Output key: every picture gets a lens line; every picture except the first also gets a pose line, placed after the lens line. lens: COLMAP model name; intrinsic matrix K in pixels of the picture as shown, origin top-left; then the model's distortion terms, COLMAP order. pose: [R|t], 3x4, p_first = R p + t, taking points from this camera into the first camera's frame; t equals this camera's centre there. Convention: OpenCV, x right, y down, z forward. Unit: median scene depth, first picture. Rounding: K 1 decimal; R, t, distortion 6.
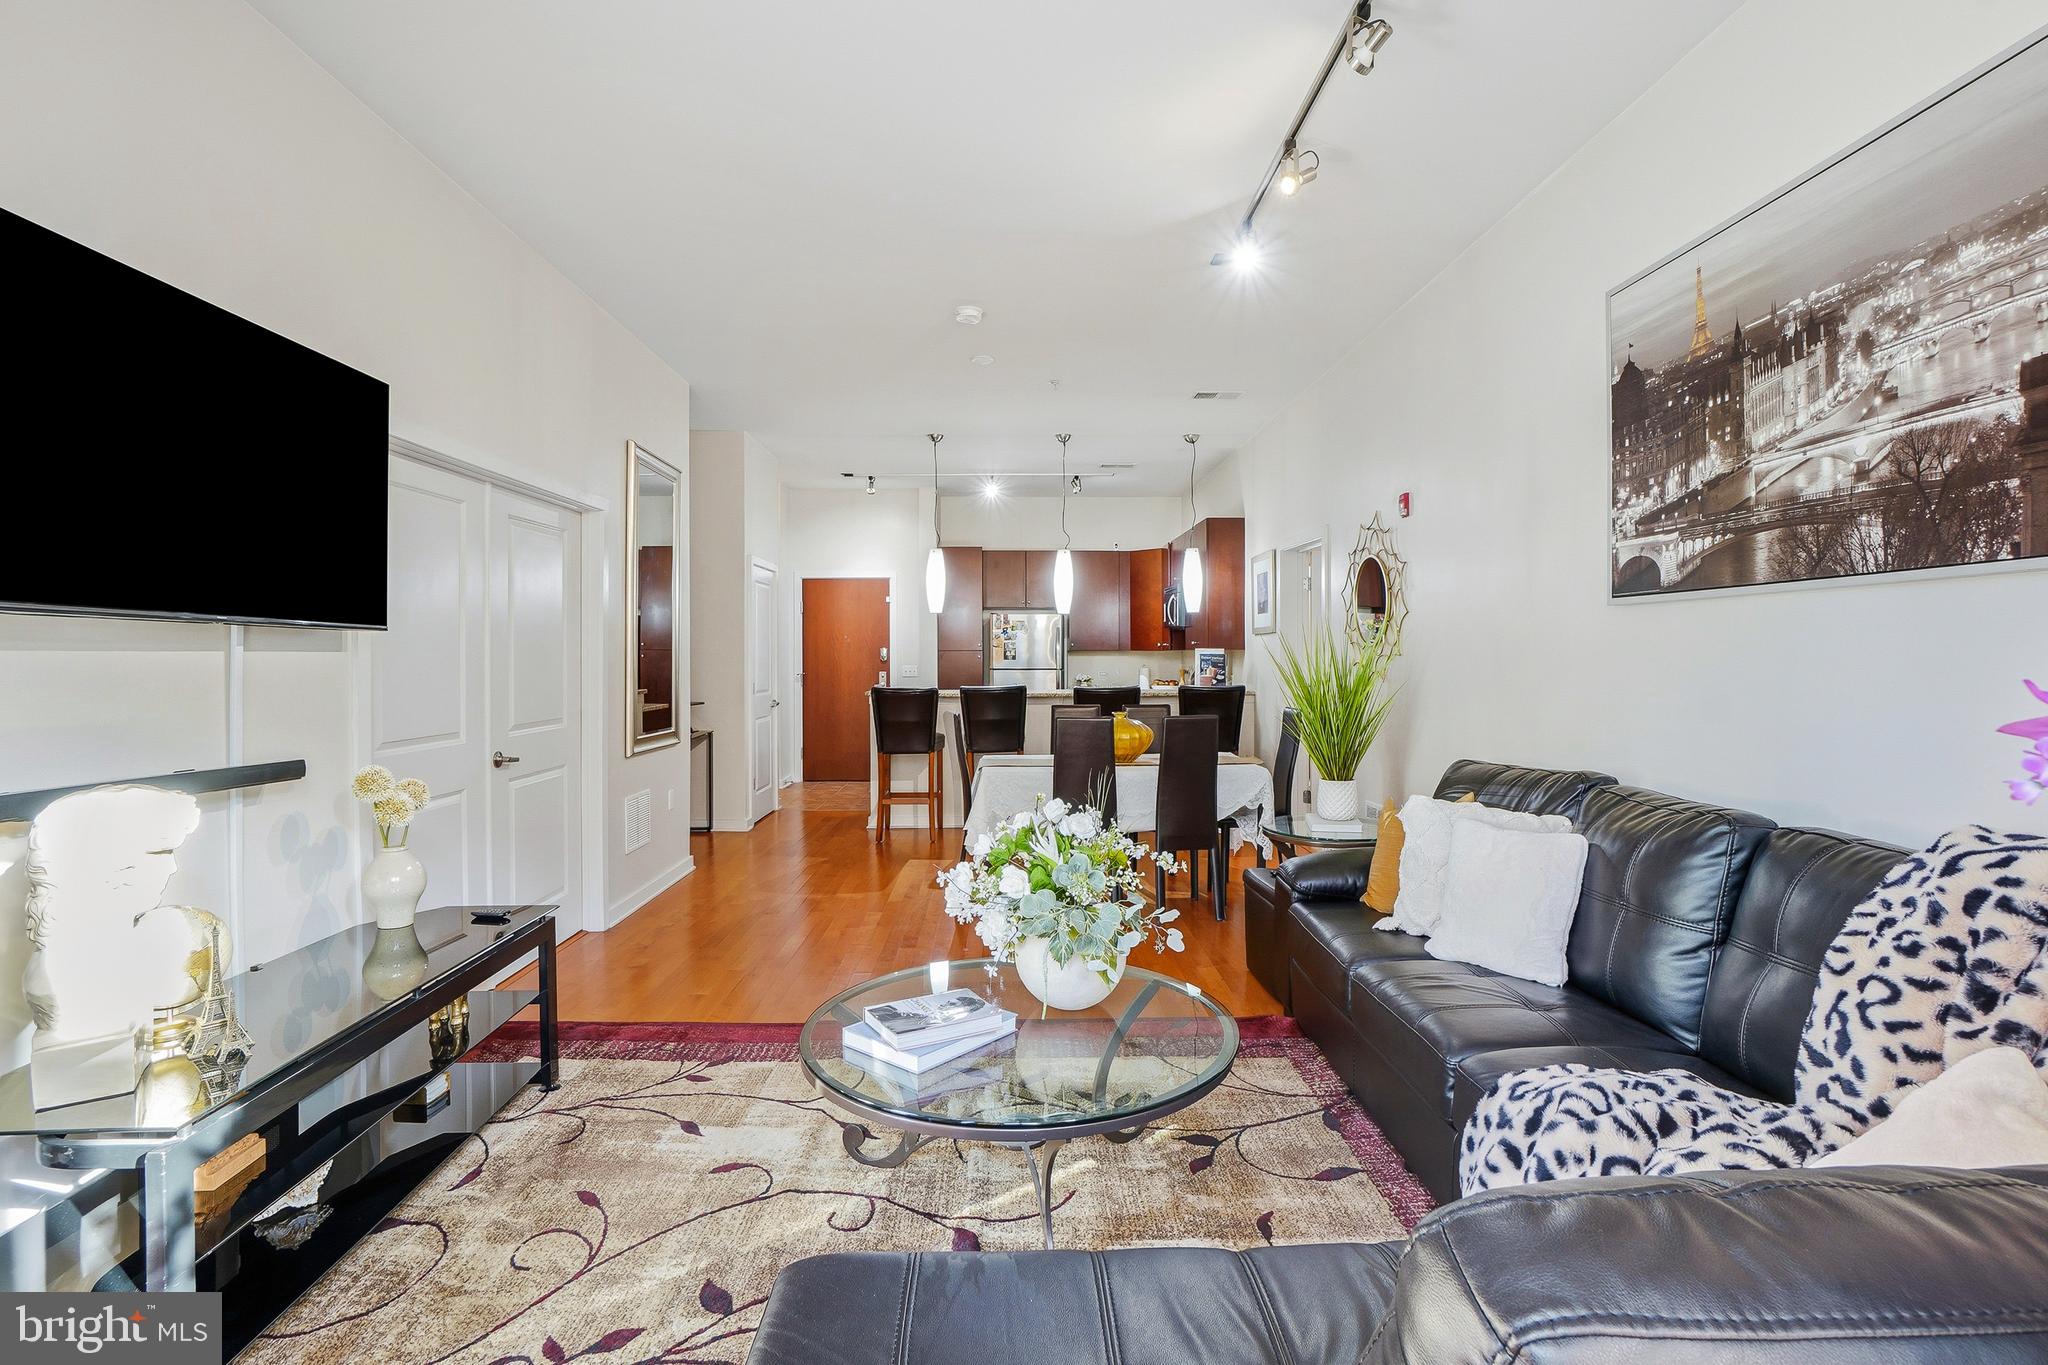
lens RADIAL K [[985.7, 0, 1020.7], [0, 985.7, 653.4], [0, 0, 1]] dist [-0.056722, 0.026320]
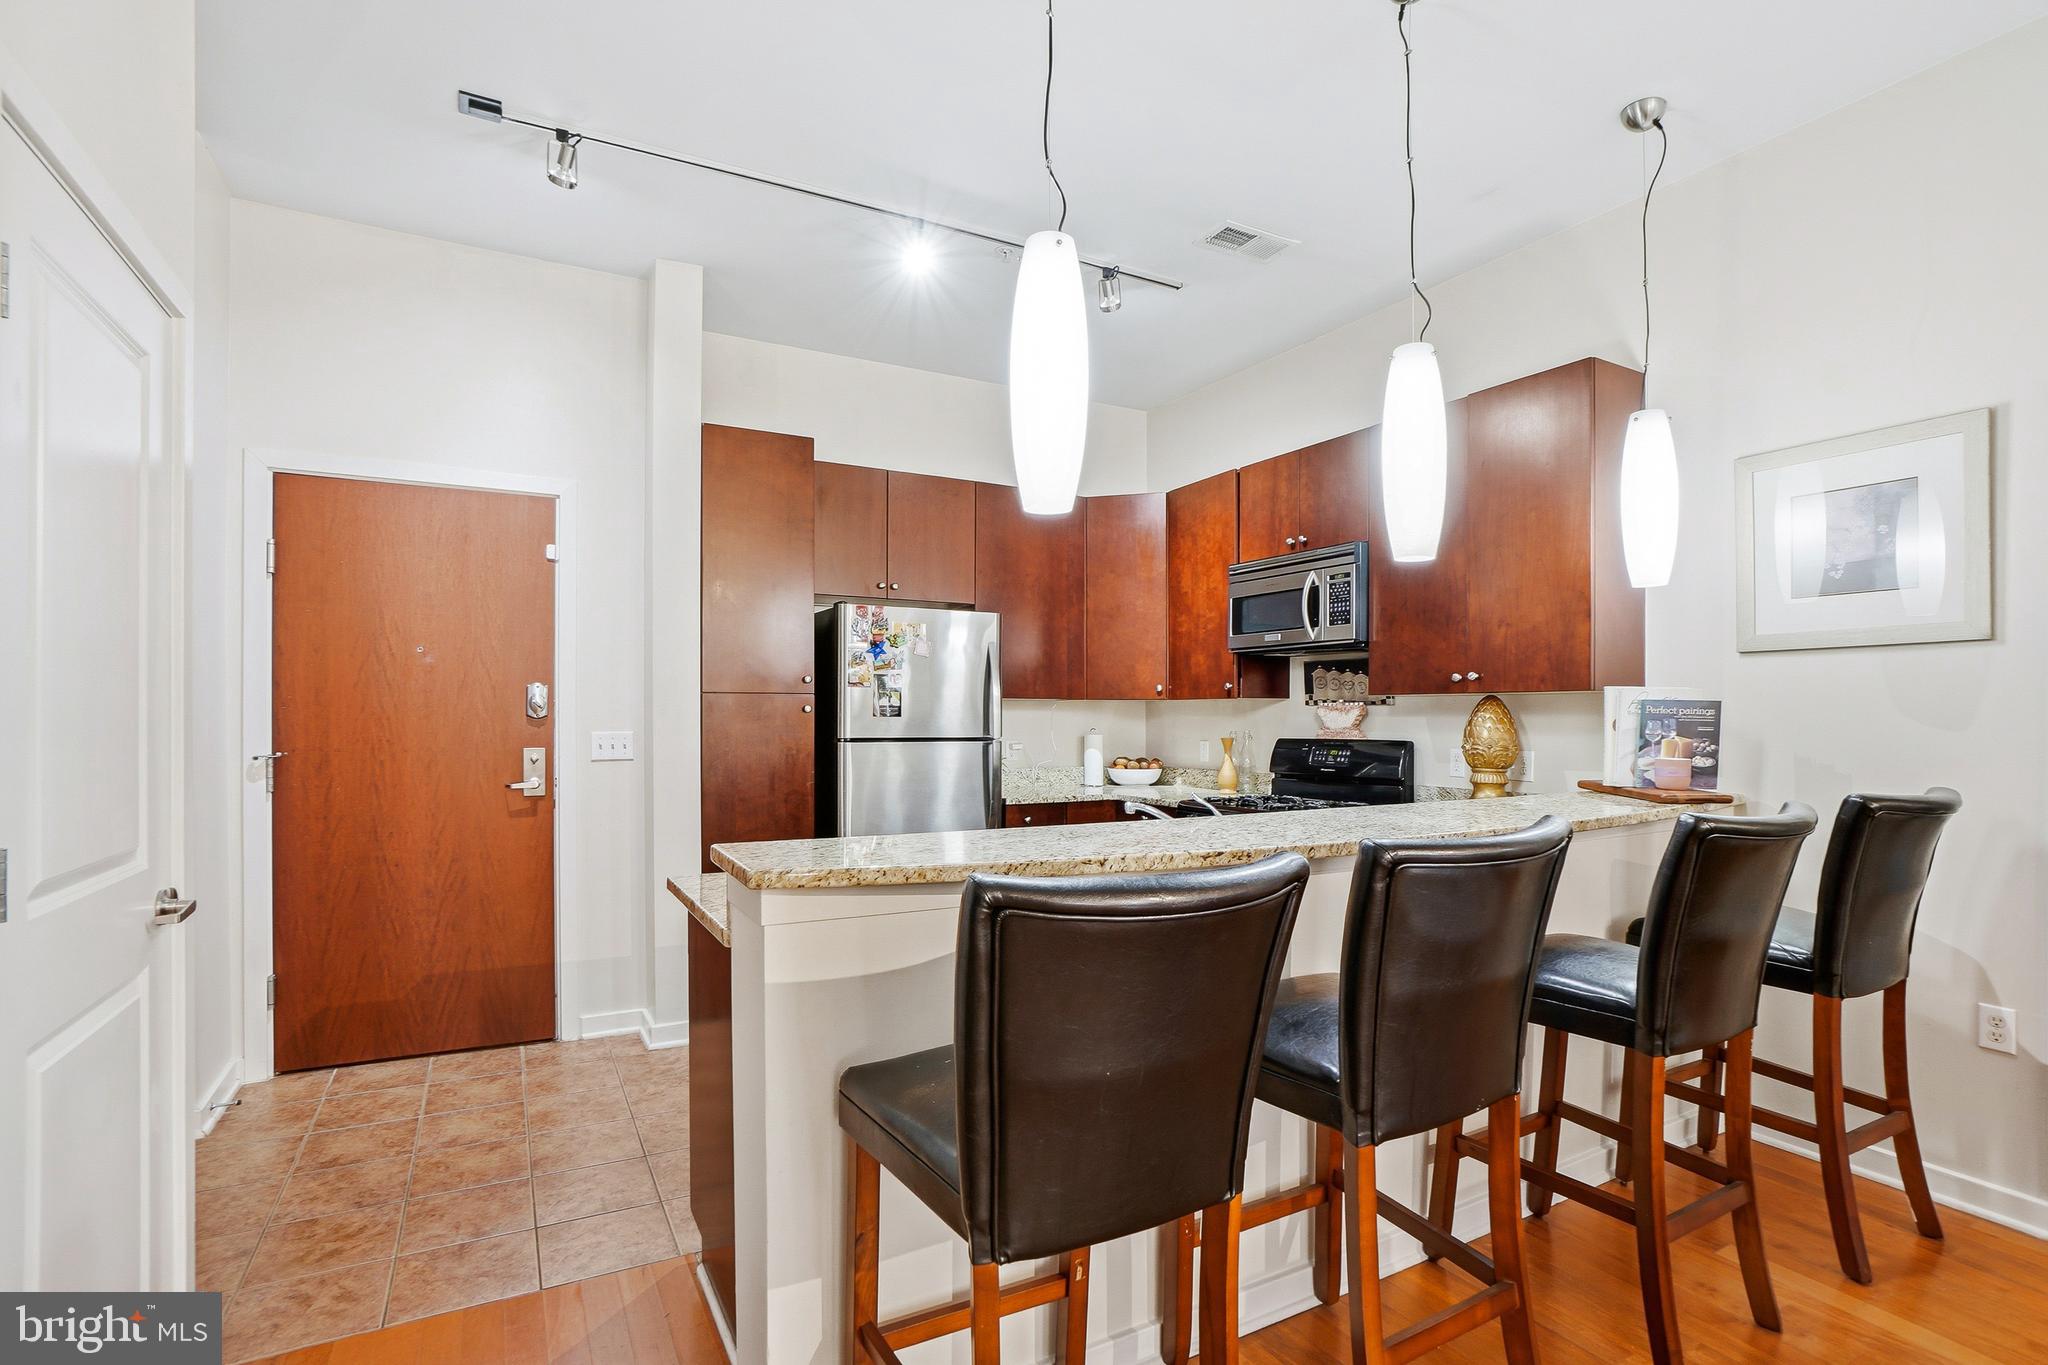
lens RADIAL K [[946.4, 0, 1012.9], [0, 946.4, 694.8], [0, 0, 1]] dist [-0.050779, 0.020807]
pose [[0.883816, 0.011552, 0.467692, -0.608606], [-0.004681, 0.999863, -0.015851, 0.016577], [-0.467811, 0.011820, 0.883749, 2.530325]]
